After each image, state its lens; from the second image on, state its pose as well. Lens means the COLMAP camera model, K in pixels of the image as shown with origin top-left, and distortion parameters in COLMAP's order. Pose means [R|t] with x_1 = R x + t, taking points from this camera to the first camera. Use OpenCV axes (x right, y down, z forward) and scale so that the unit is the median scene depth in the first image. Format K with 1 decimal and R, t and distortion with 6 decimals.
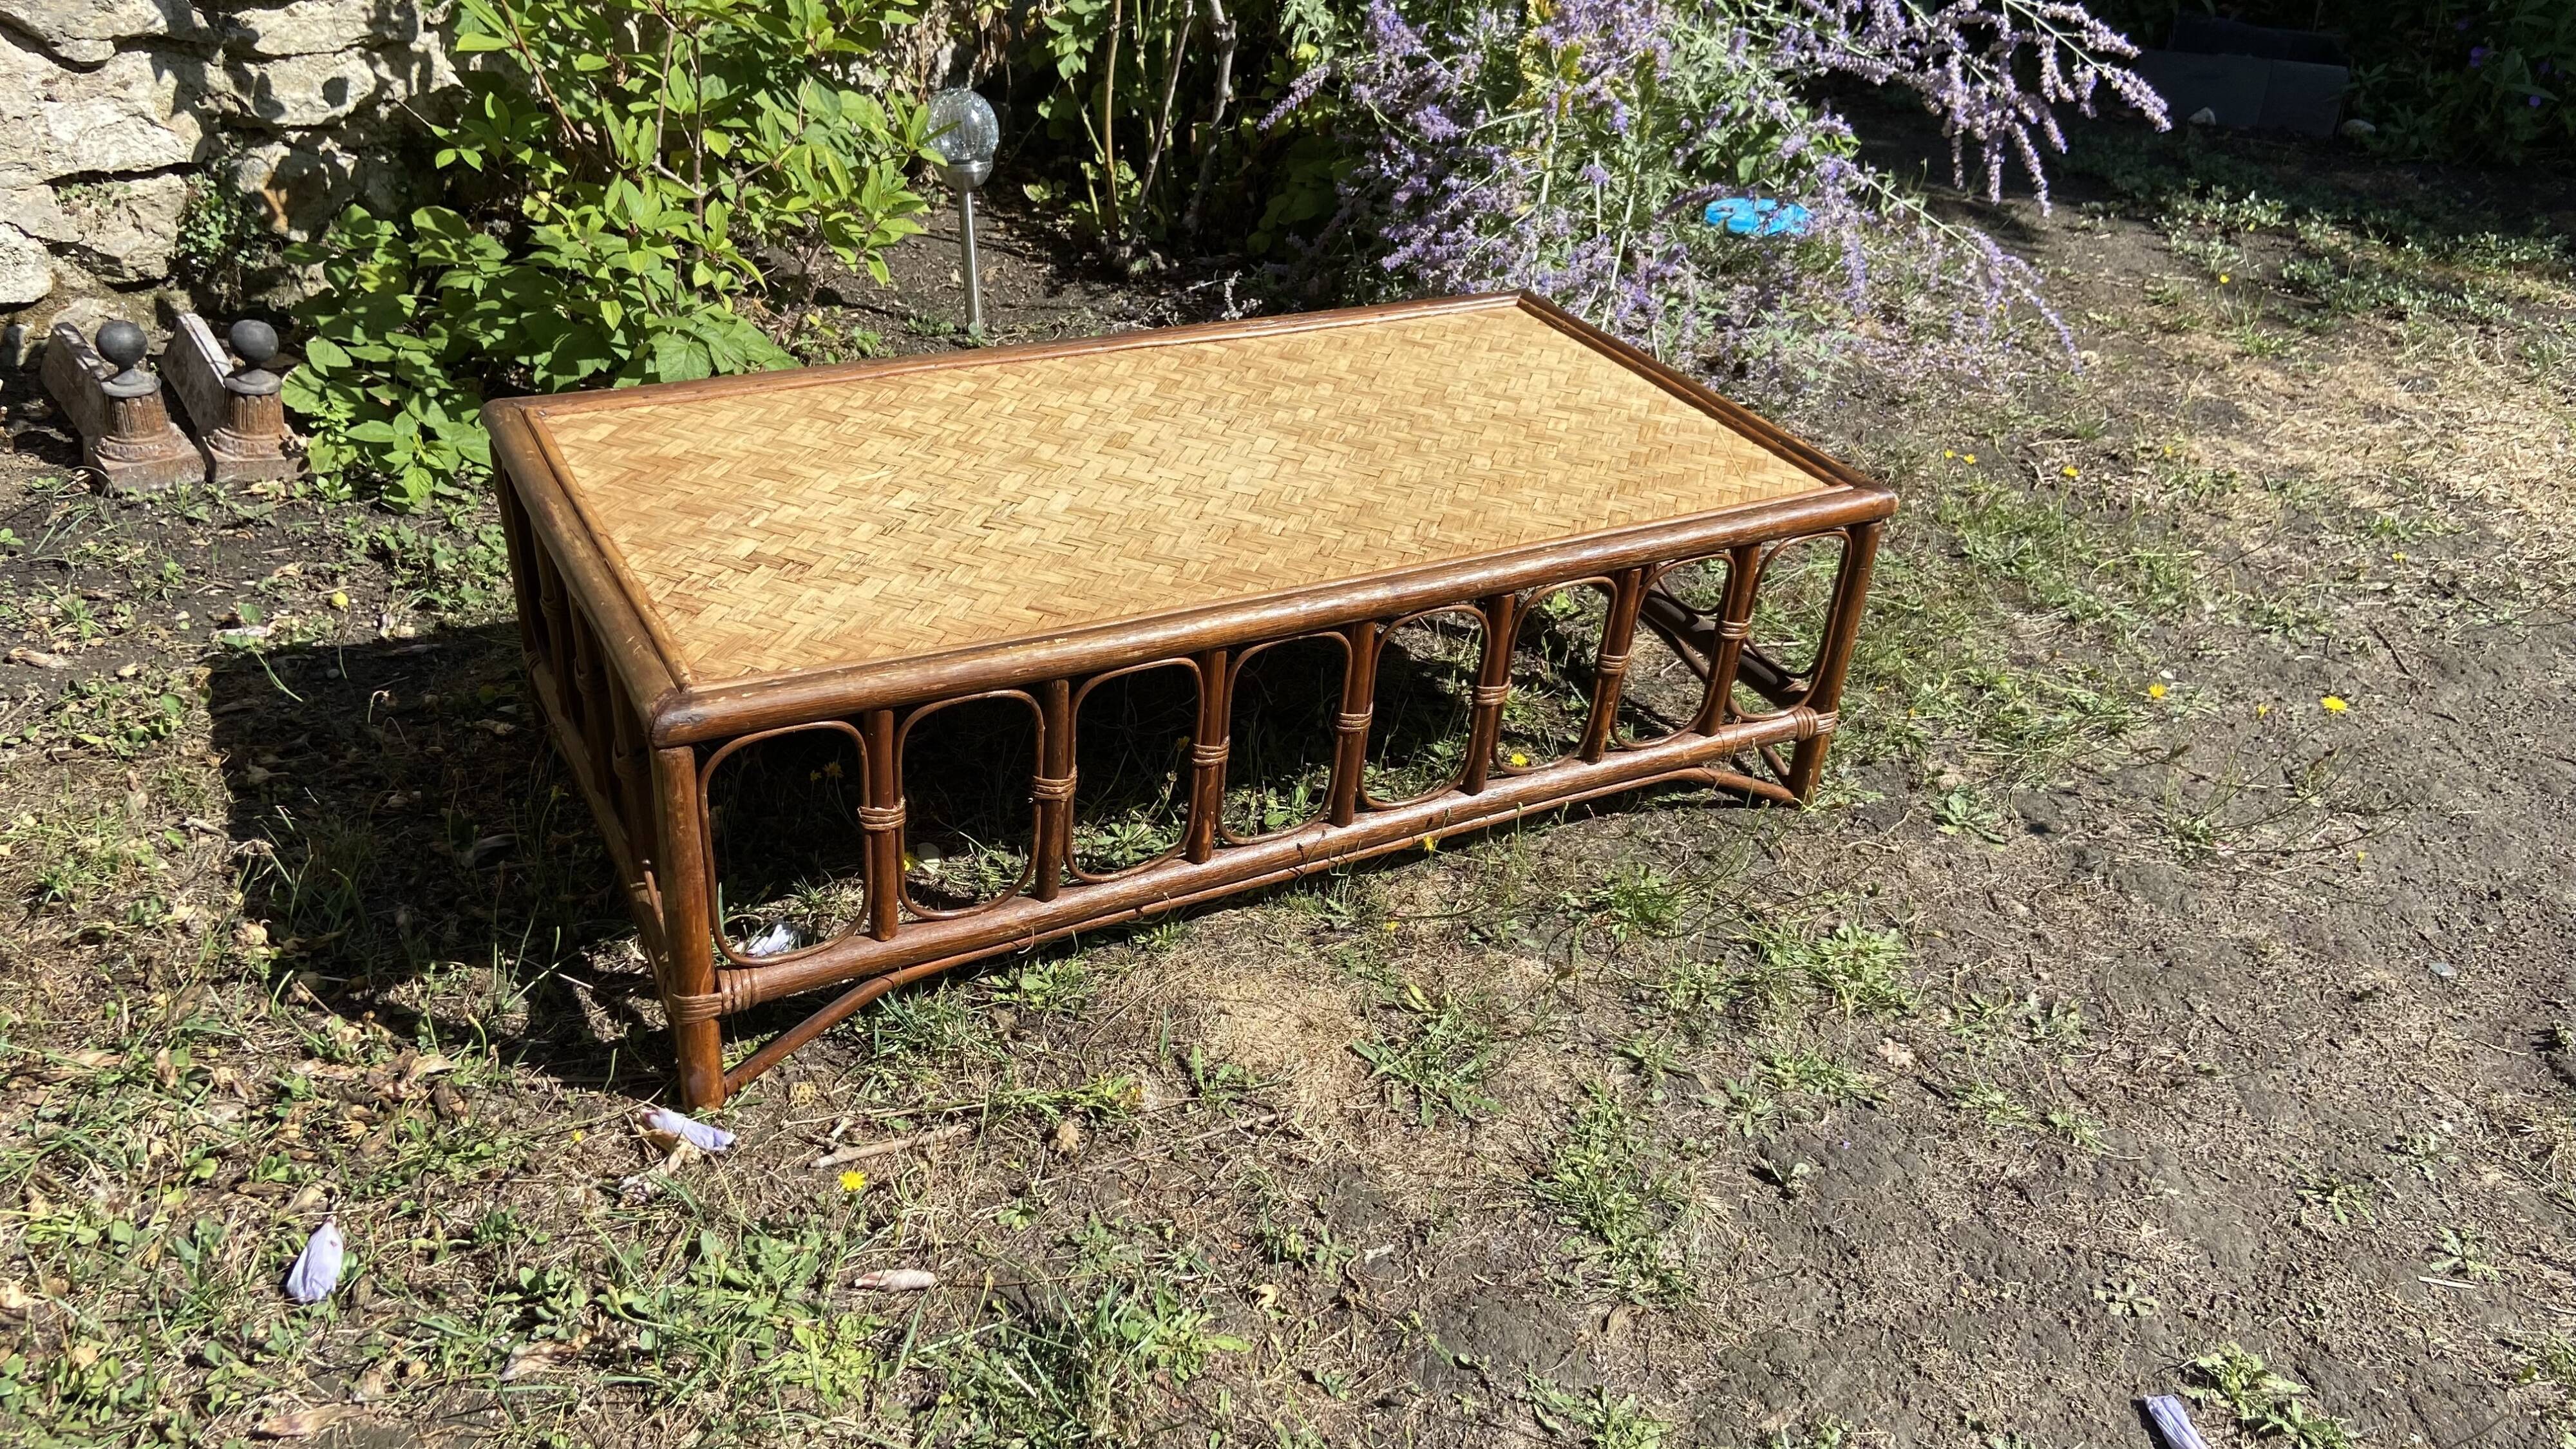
lens RADIAL K [[1945.5, 0, 1276.4], [0, 1945.5, 710.3], [0, 0, 1]] dist [0.117228, -0.154960]
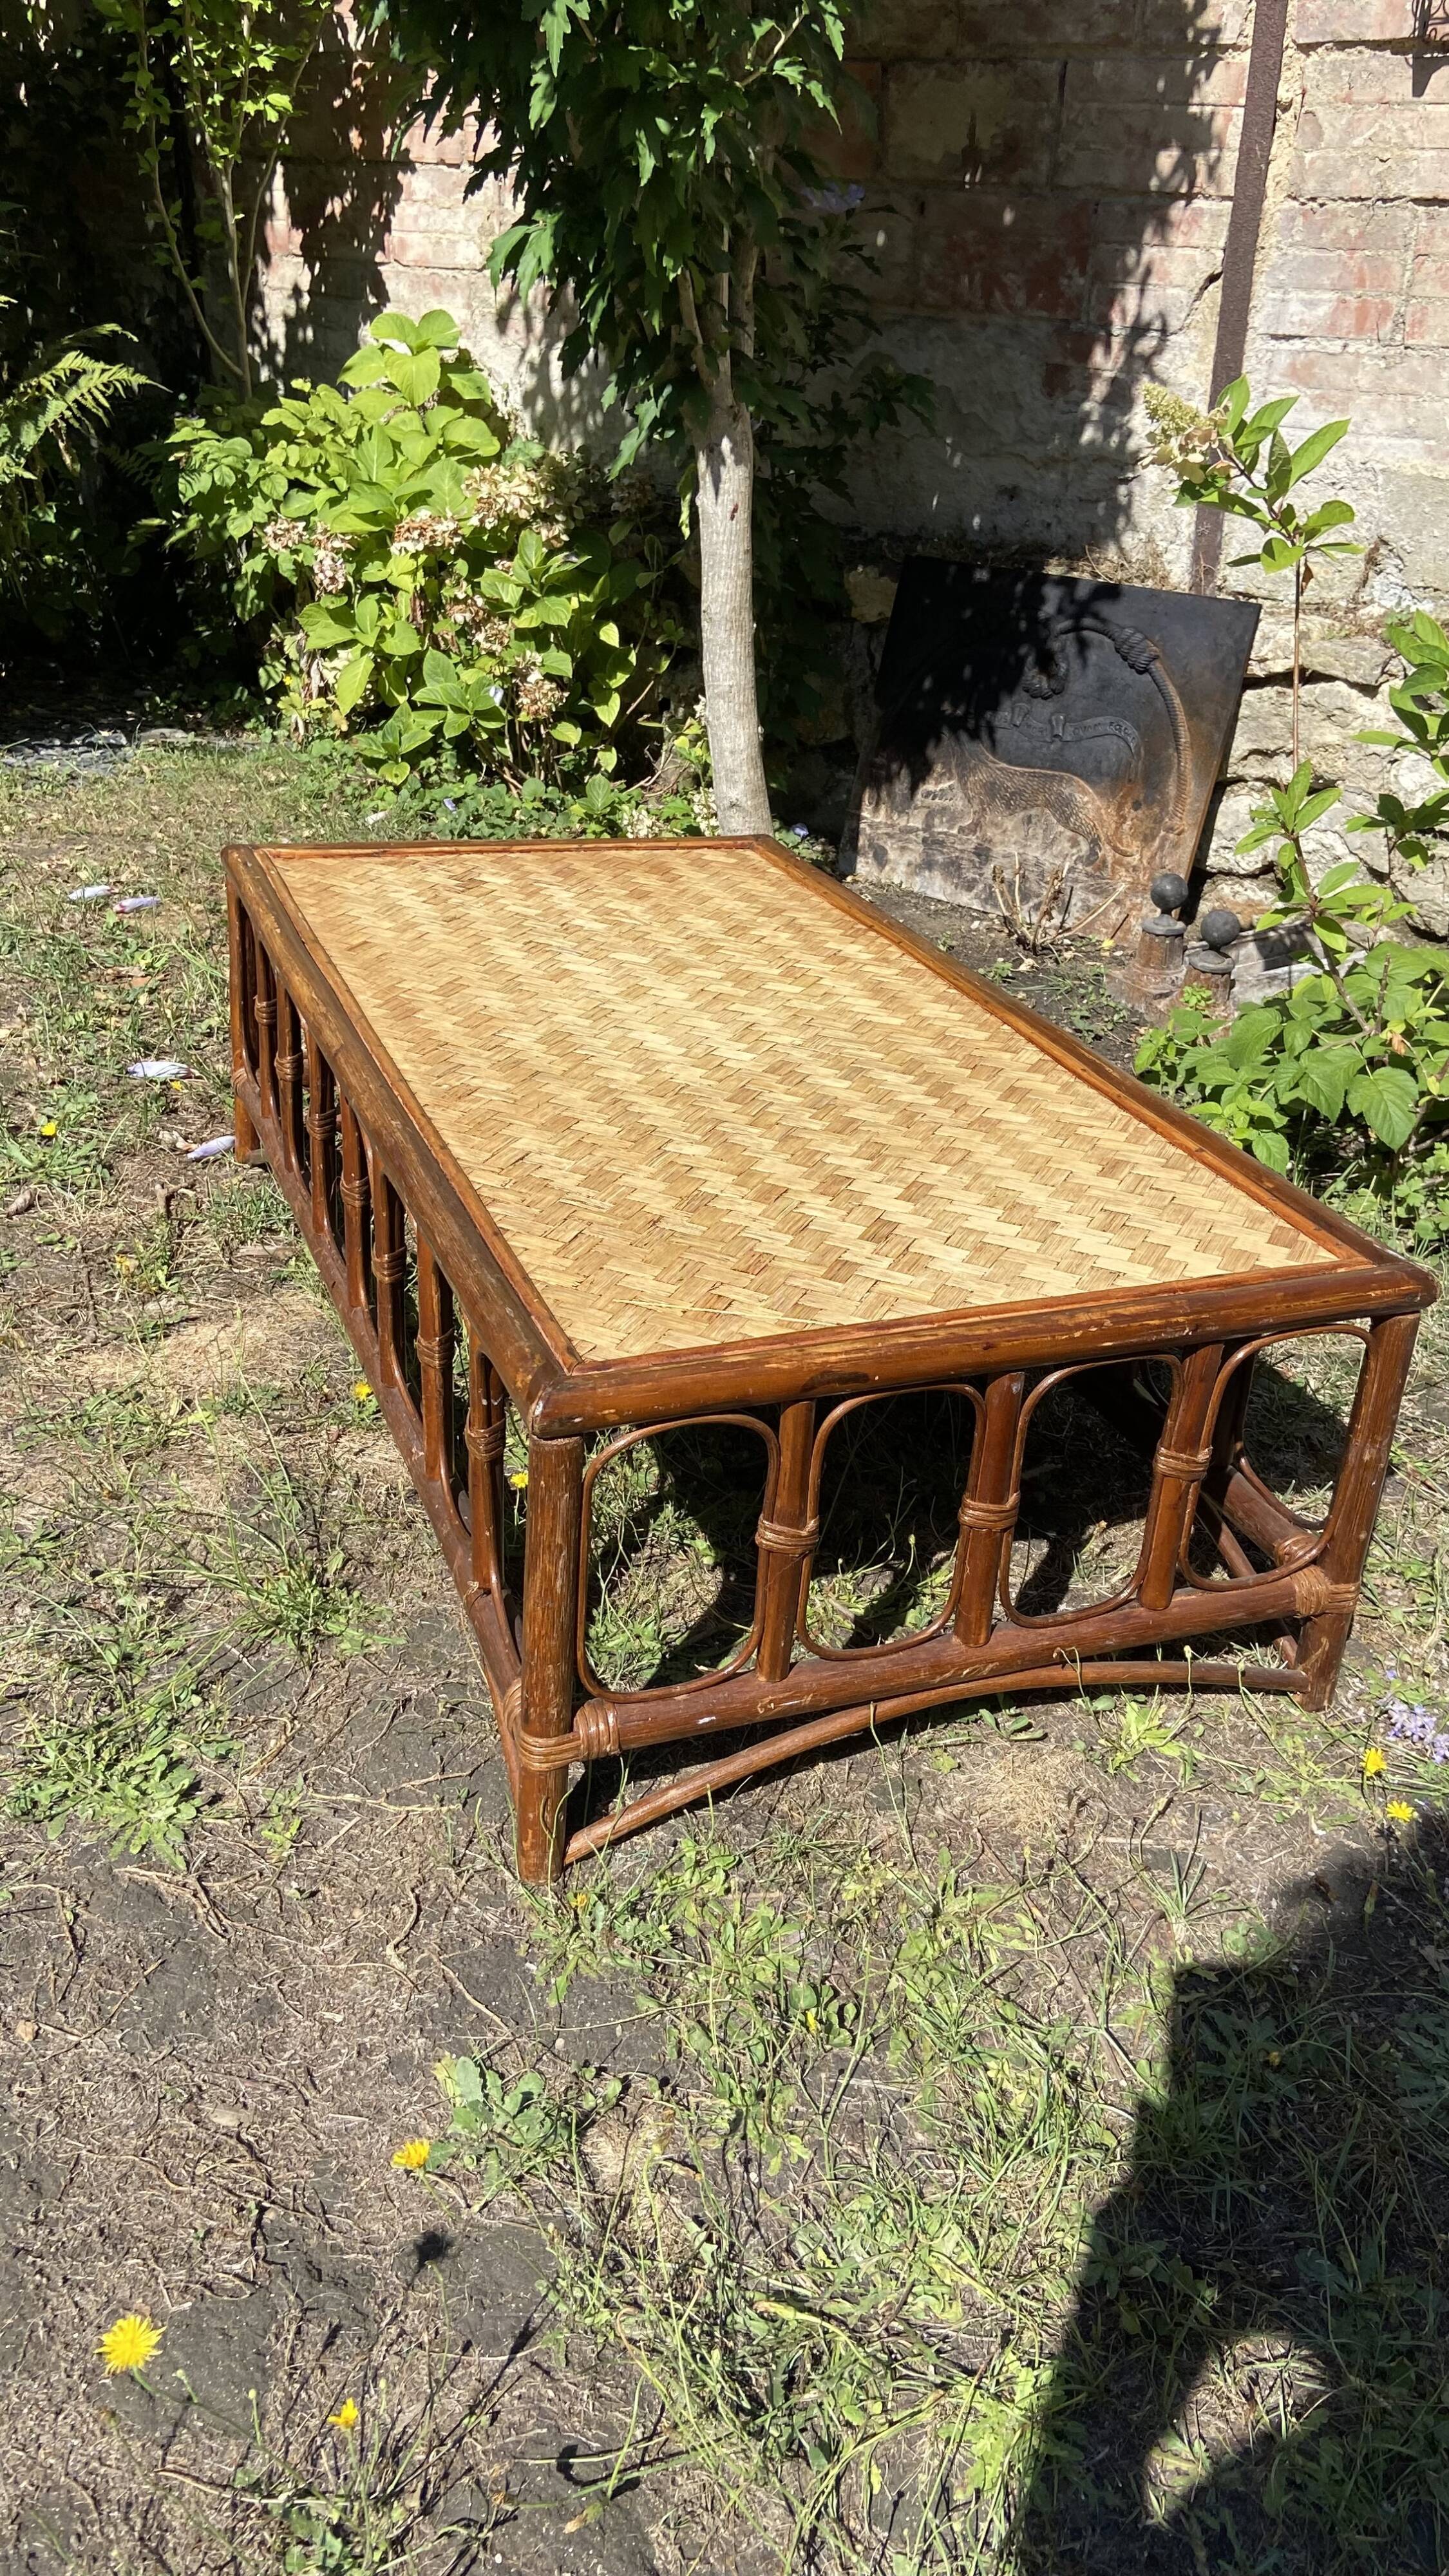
lens RADIAL K [[1945.5, 0, 723.5], [0, 1945.5, 1247.8], [0, 0, 1]] dist [0.117228, -0.154960]
pose [[-0.129263, 0.358789, -0.924425, 0.851231], [-0.562713, 0.741062, 0.366306, -0.398722], [0.816483, 0.567536, 0.106103, 0.981493]]
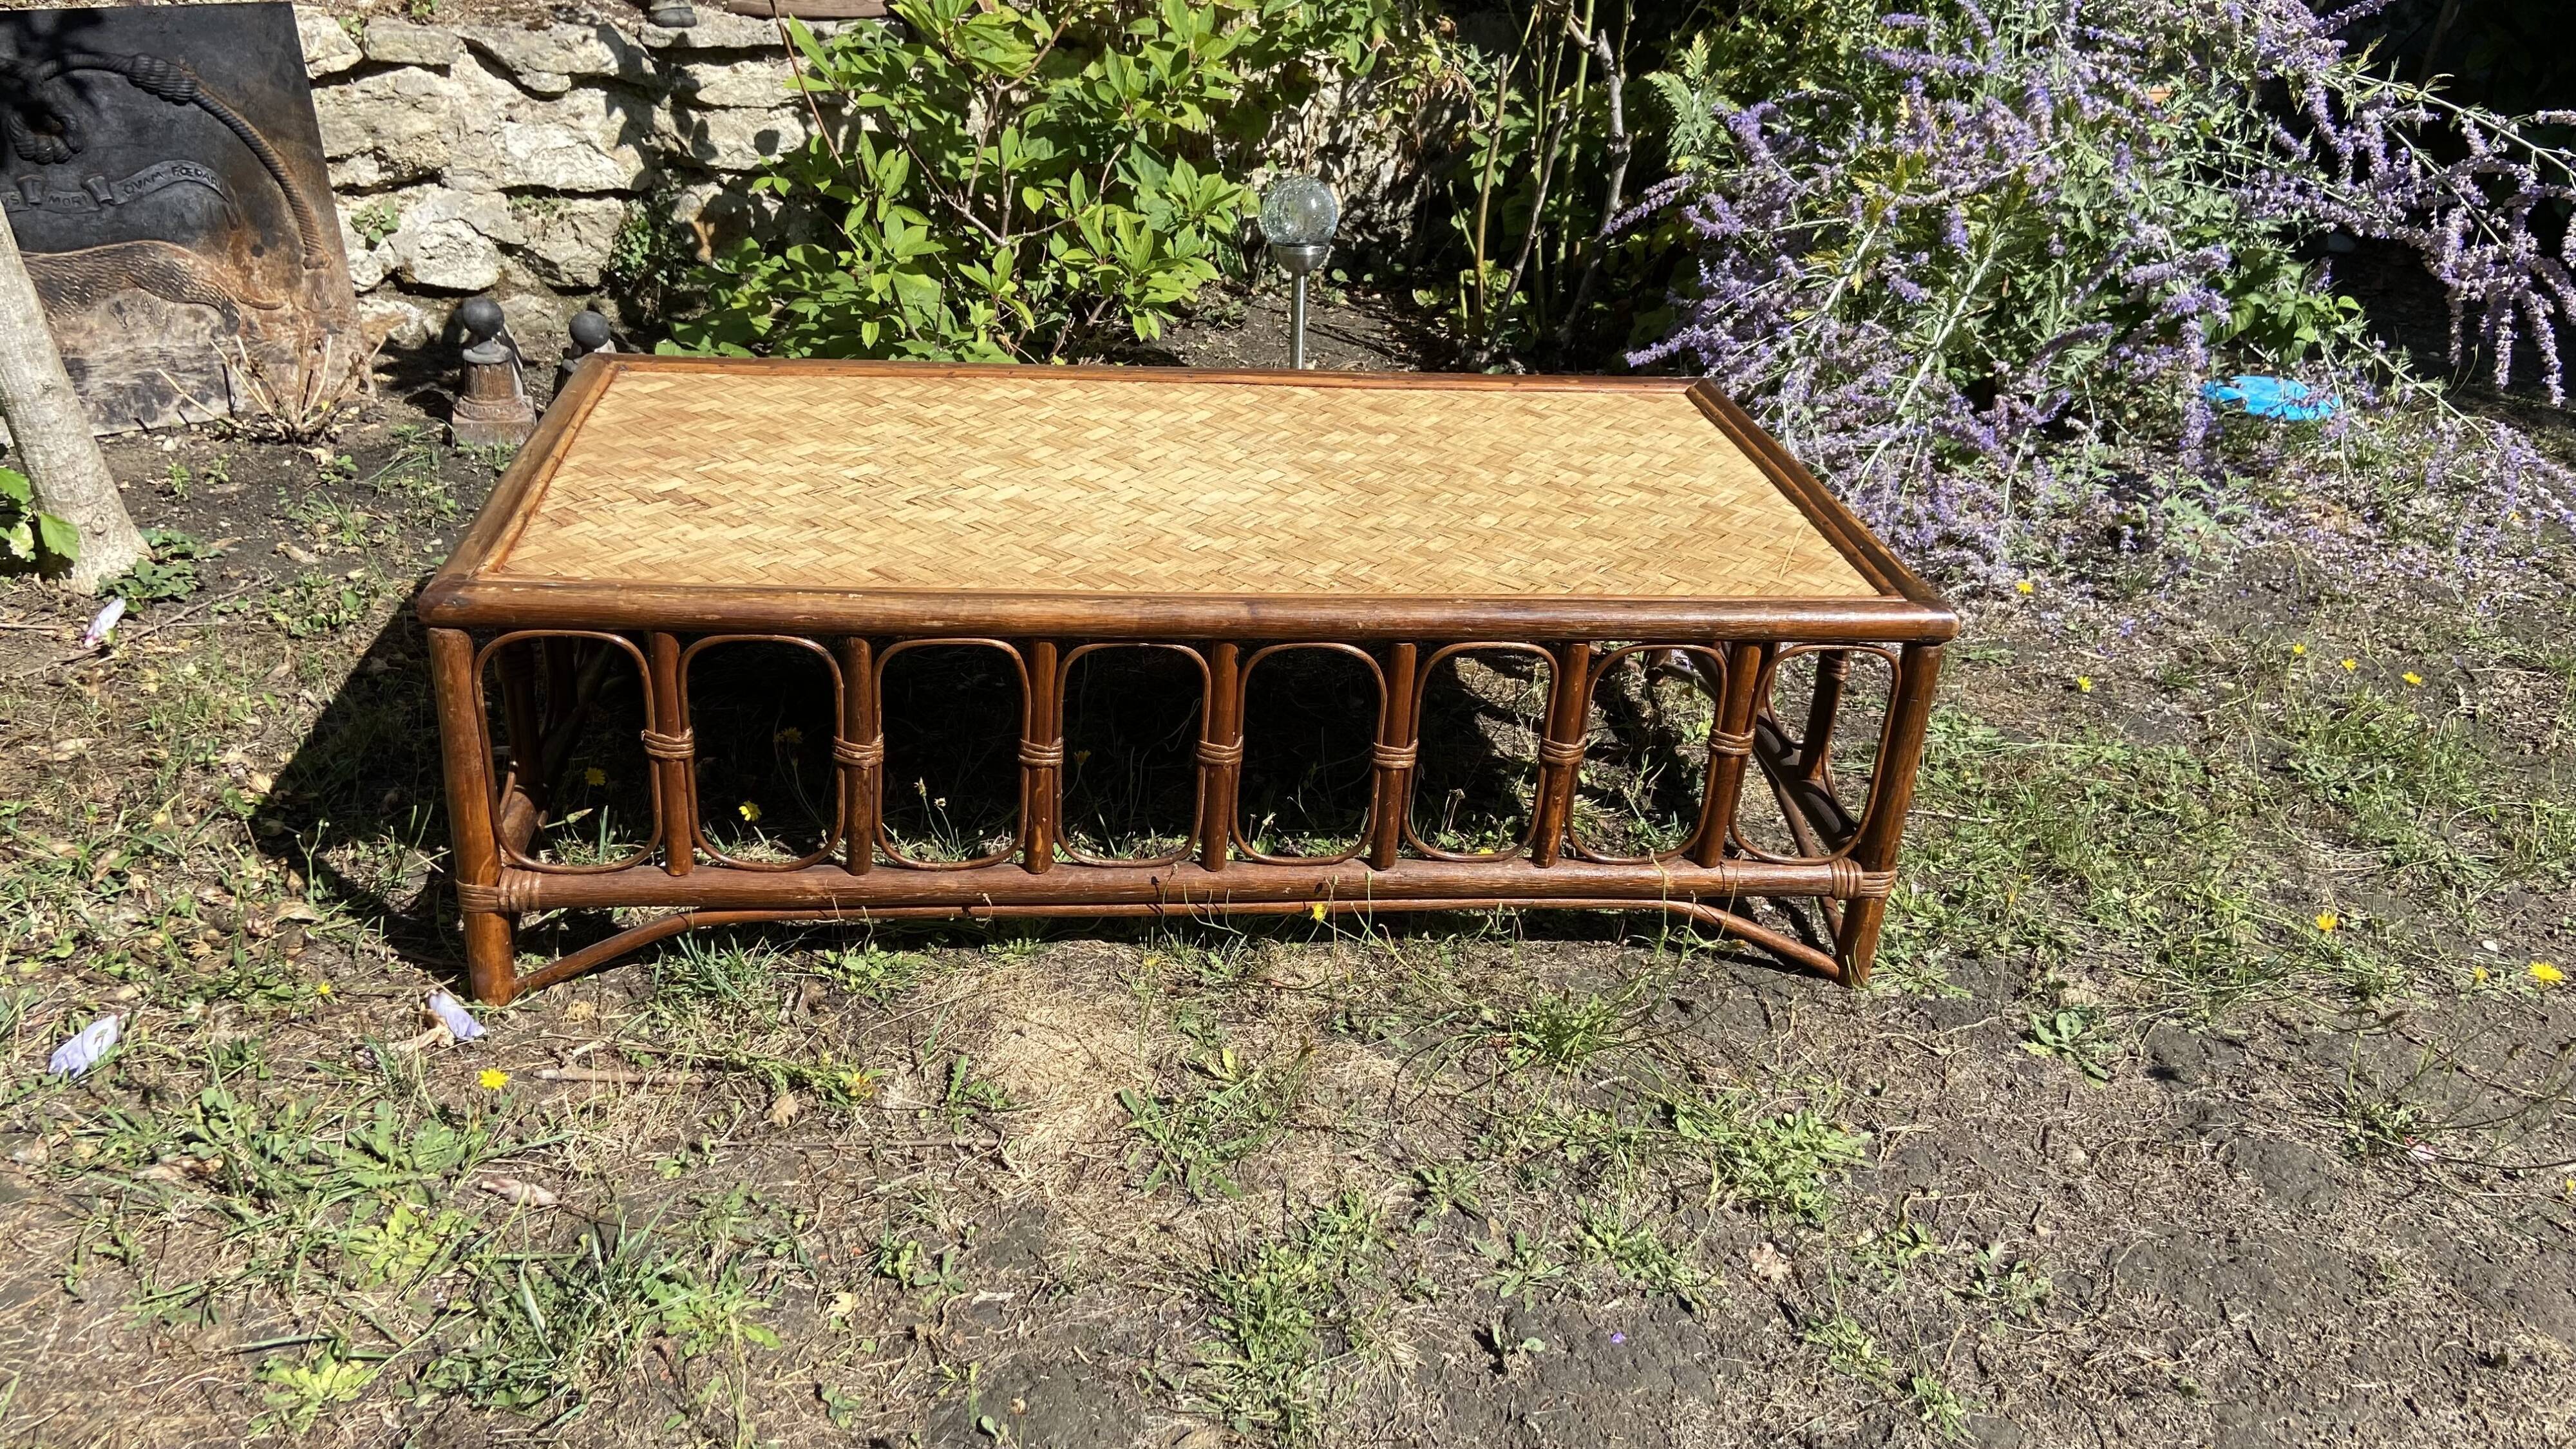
lens RADIAL K [[1945.5, 0, 1252.0], [0, 1945.5, 702.3], [0, 0, 1]] dist [0.117228, -0.154960]
pose [[0.925210, 0.148651, -0.349125, 0.344105], [-0.181633, 0.981313, -0.063519, 0.034773], [0.333159, 0.122181, 0.934921, 0.127327]]
